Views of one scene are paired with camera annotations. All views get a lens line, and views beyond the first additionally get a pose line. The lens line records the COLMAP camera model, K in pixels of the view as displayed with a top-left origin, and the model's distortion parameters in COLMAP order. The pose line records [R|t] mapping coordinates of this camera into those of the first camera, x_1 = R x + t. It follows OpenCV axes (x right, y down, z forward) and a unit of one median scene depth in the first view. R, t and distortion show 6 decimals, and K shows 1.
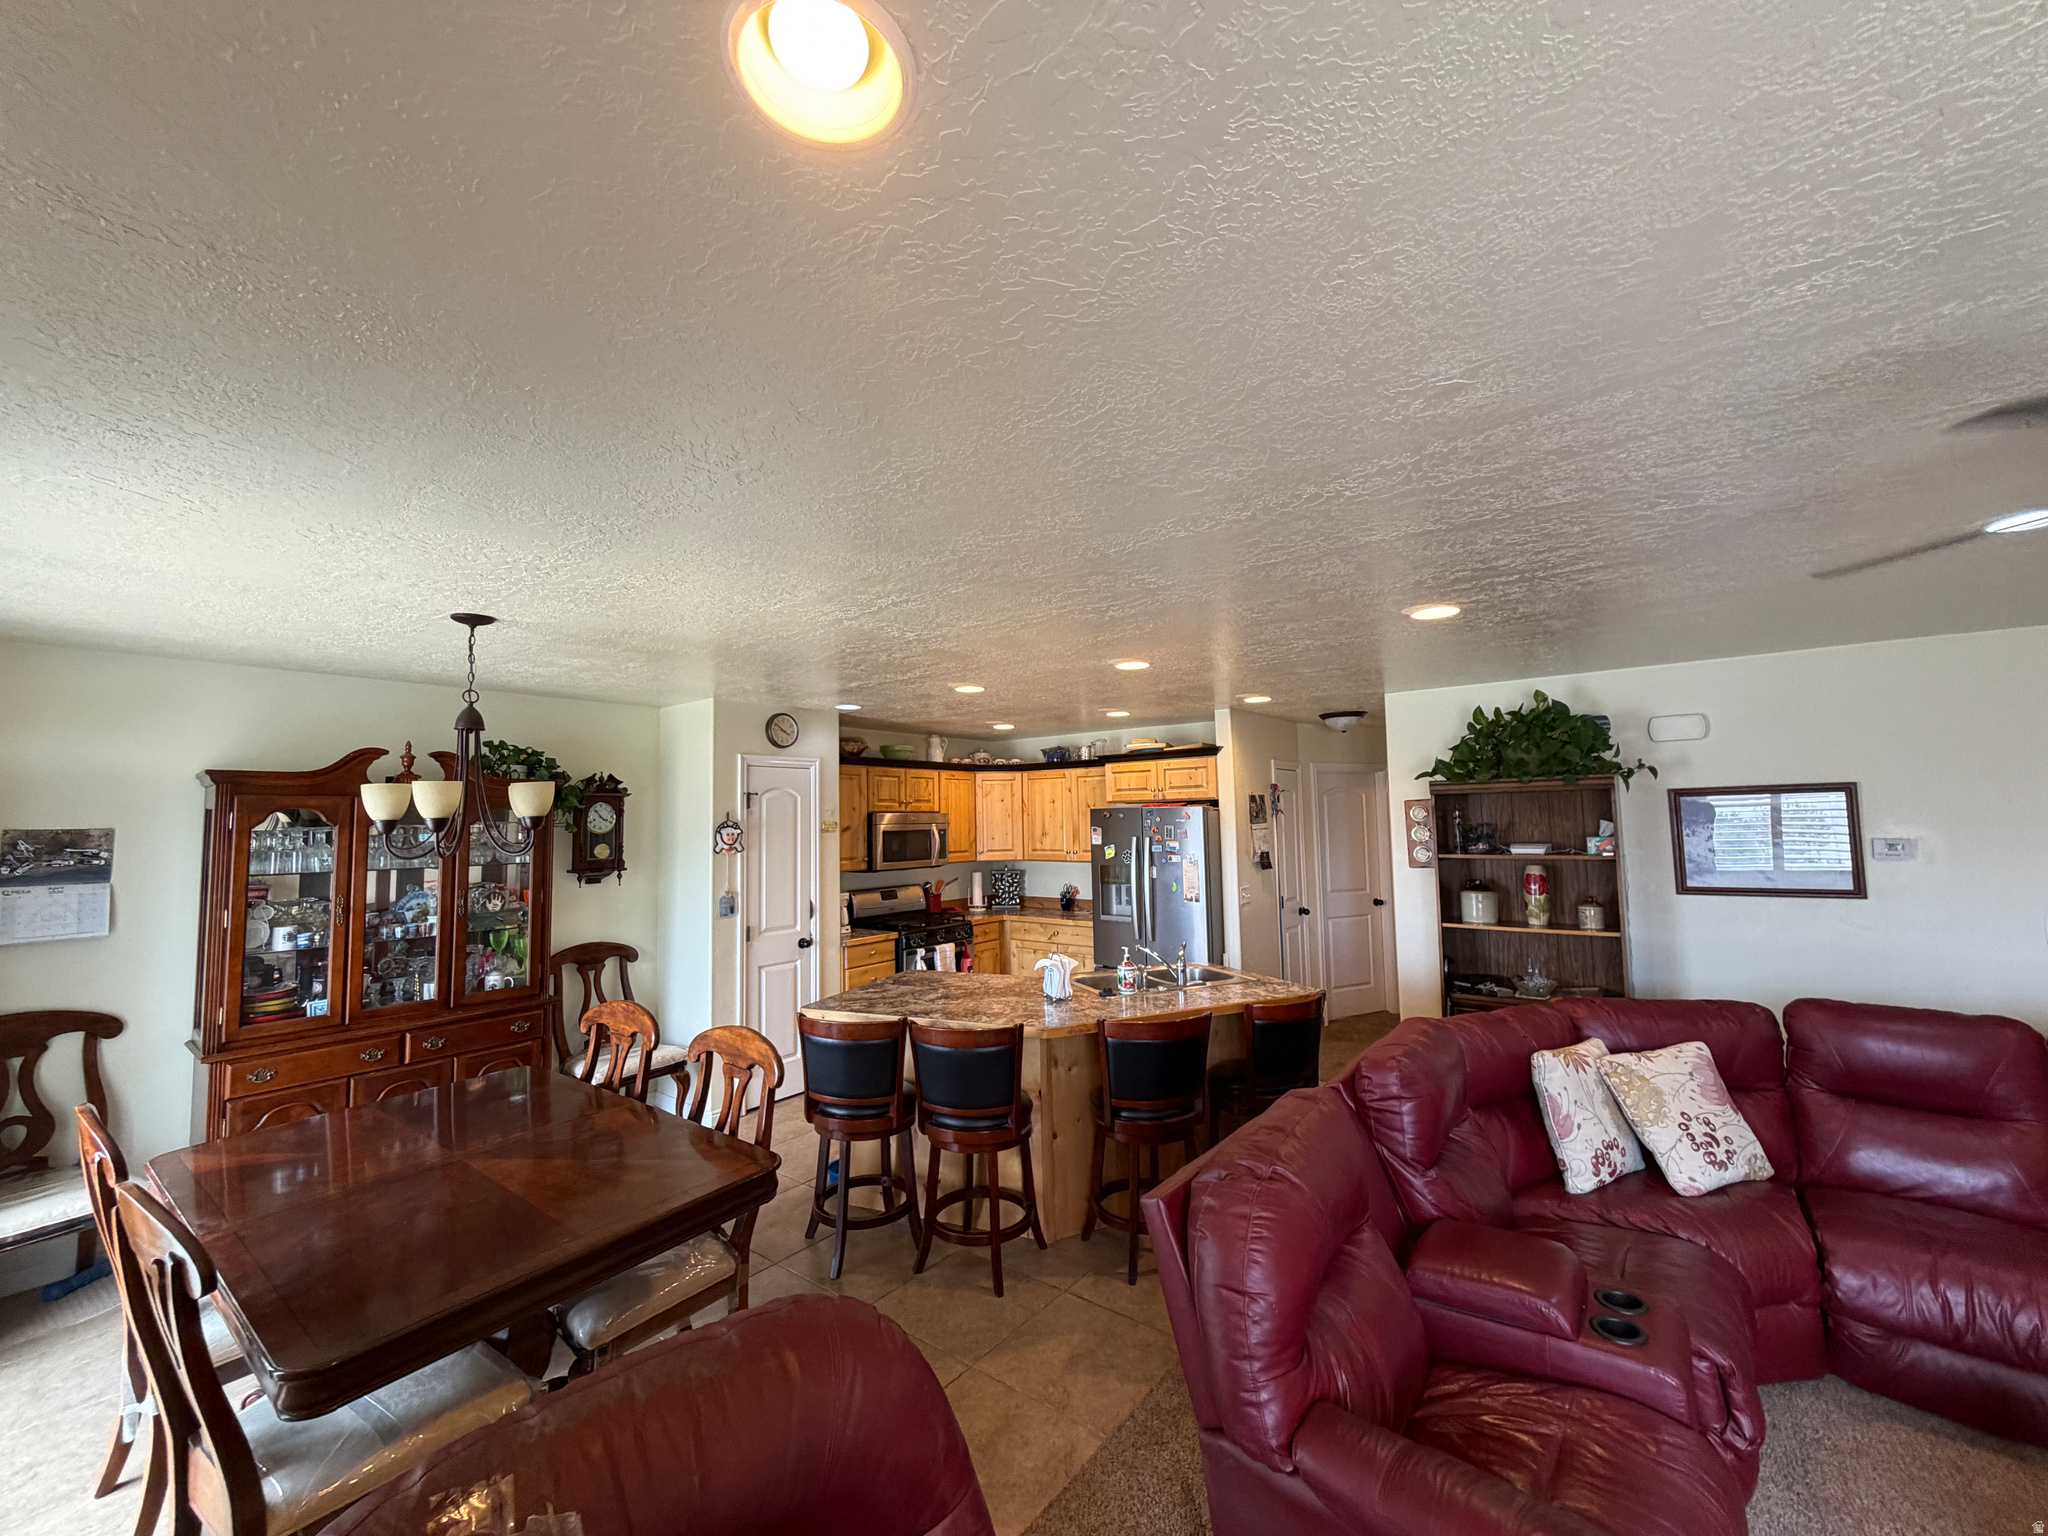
lens RADIAL K [[822.0, 0, 1023.1], [0, 822.0, 765.0], [0, 0, 1]] dist [-0.001027, 0.001226]
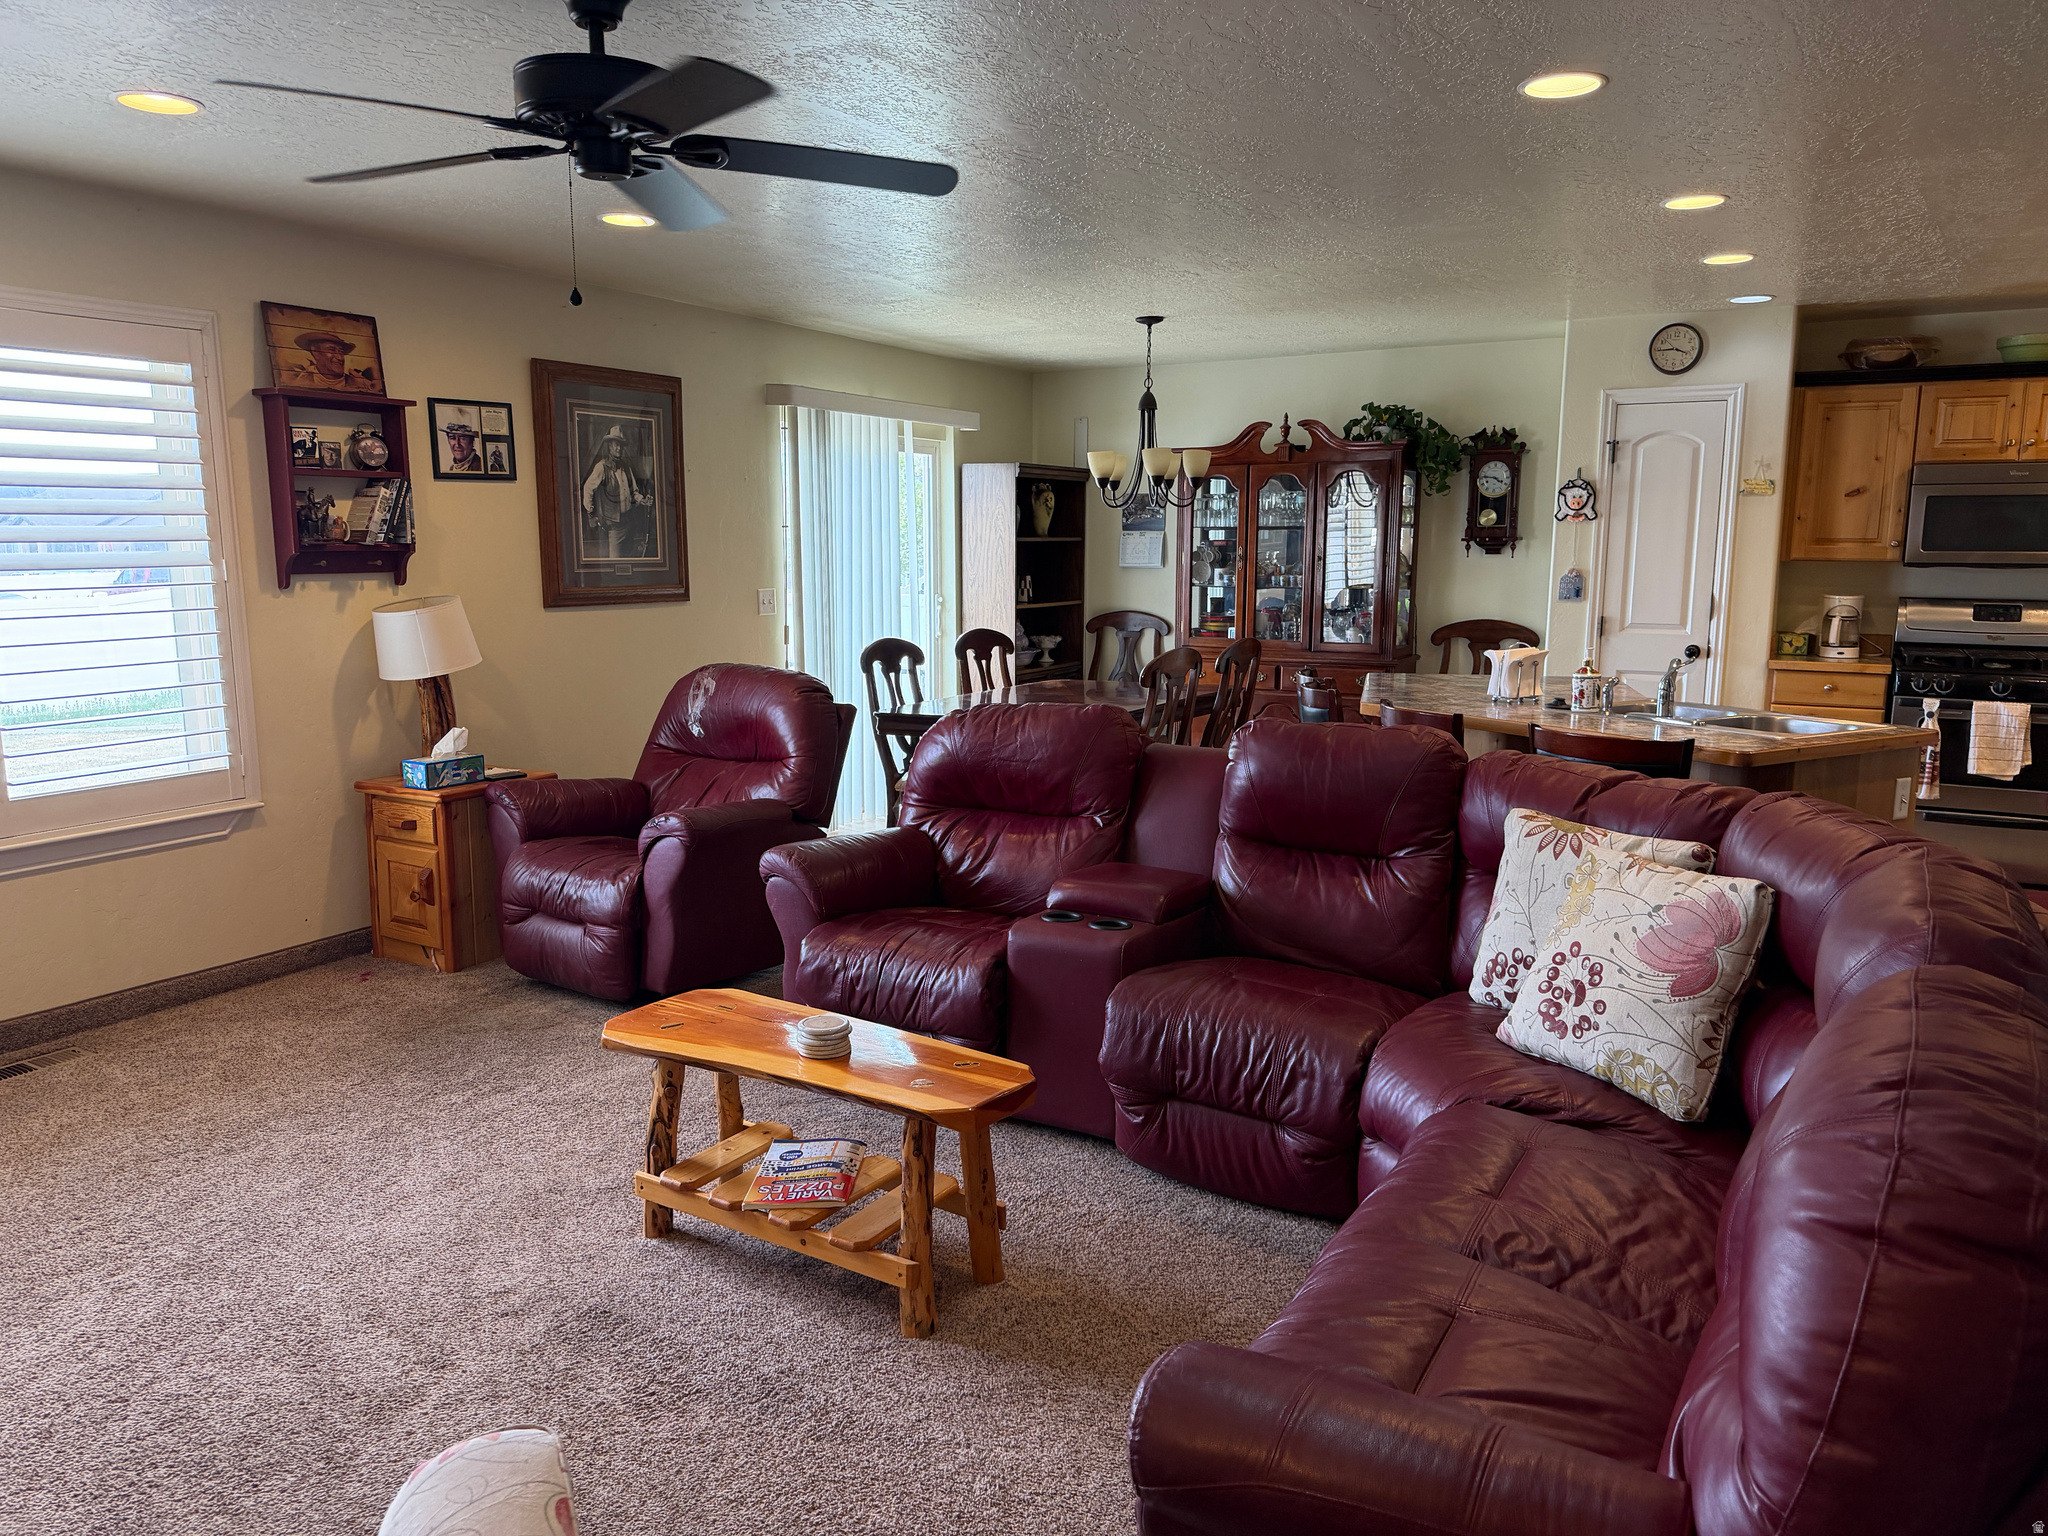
lens RADIAL K [[1438.4, 0, 1027.9], [0, 1438.4, 771.1], [0, 0, 1]] dist [0.060464, -0.077325]
pose [[0.135079, 0.175002, -0.975258, 1.264577], [0.064409, 0.980646, 0.184890, 0.066067], [0.988739, -0.087790, 0.121193, 0.369483]]
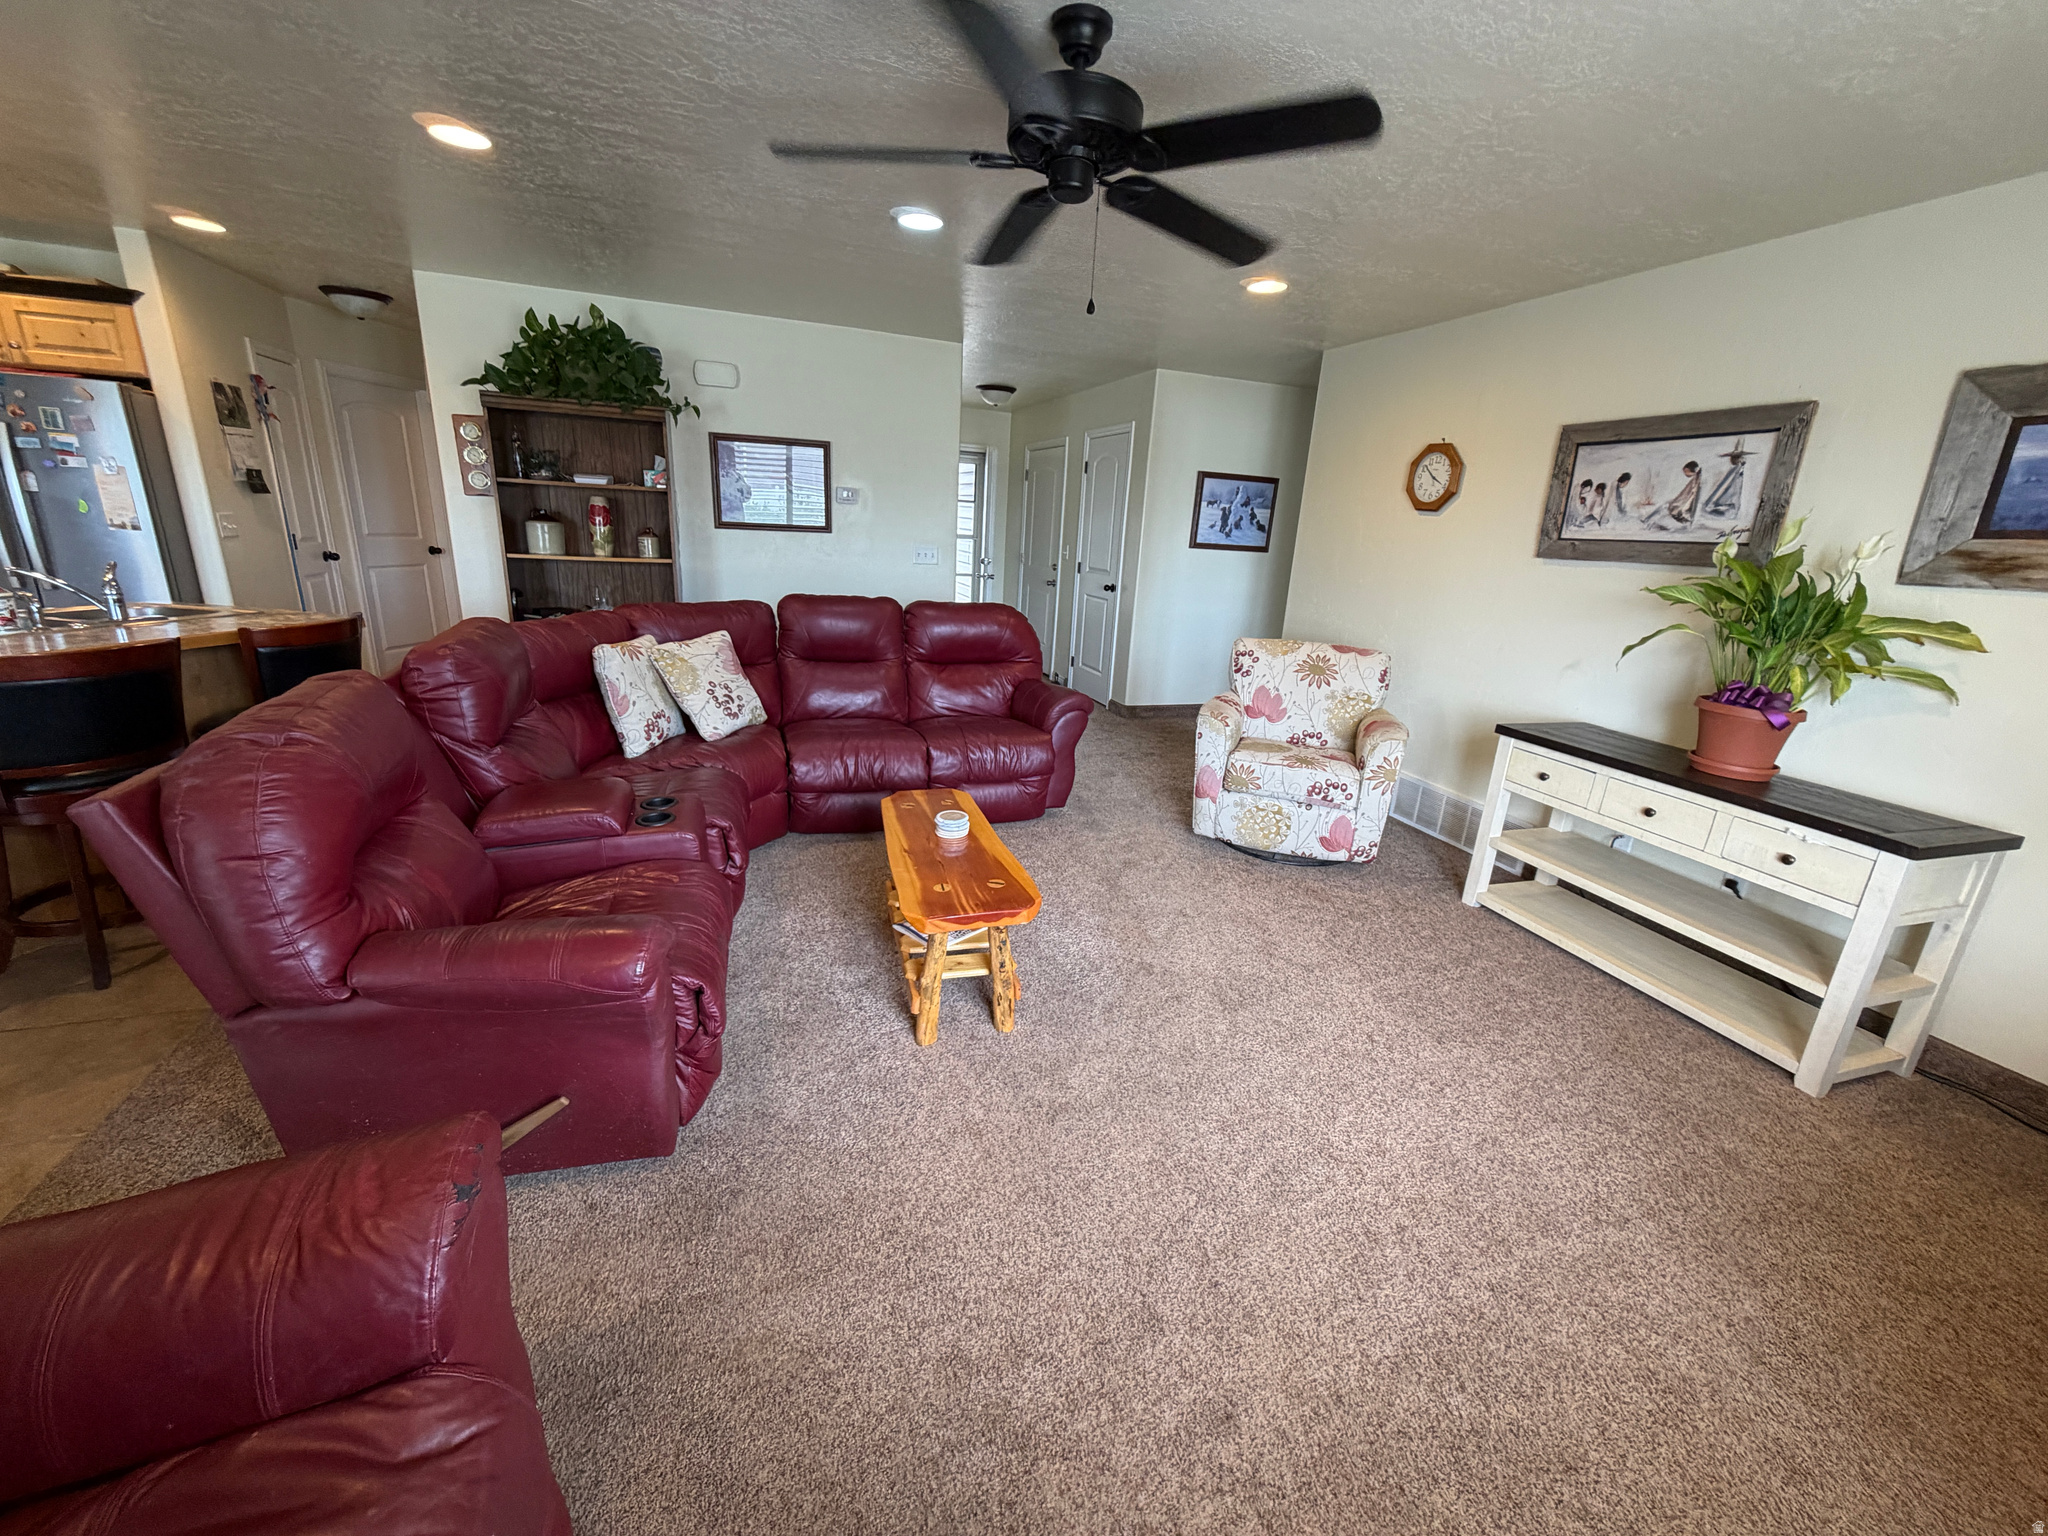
lens RADIAL K [[822.0, 0, 1034.4], [0, 822.0, 767.3], [0, 0, 1]] dist [-0.001027, 0.001226]
pose [[0.529980, -0.197857, 0.824605, 0.000085], [-0.123164, 0.944130, 0.305695, 0.072938], [-0.839018, -0.263574, 0.476002, -0.038340]]
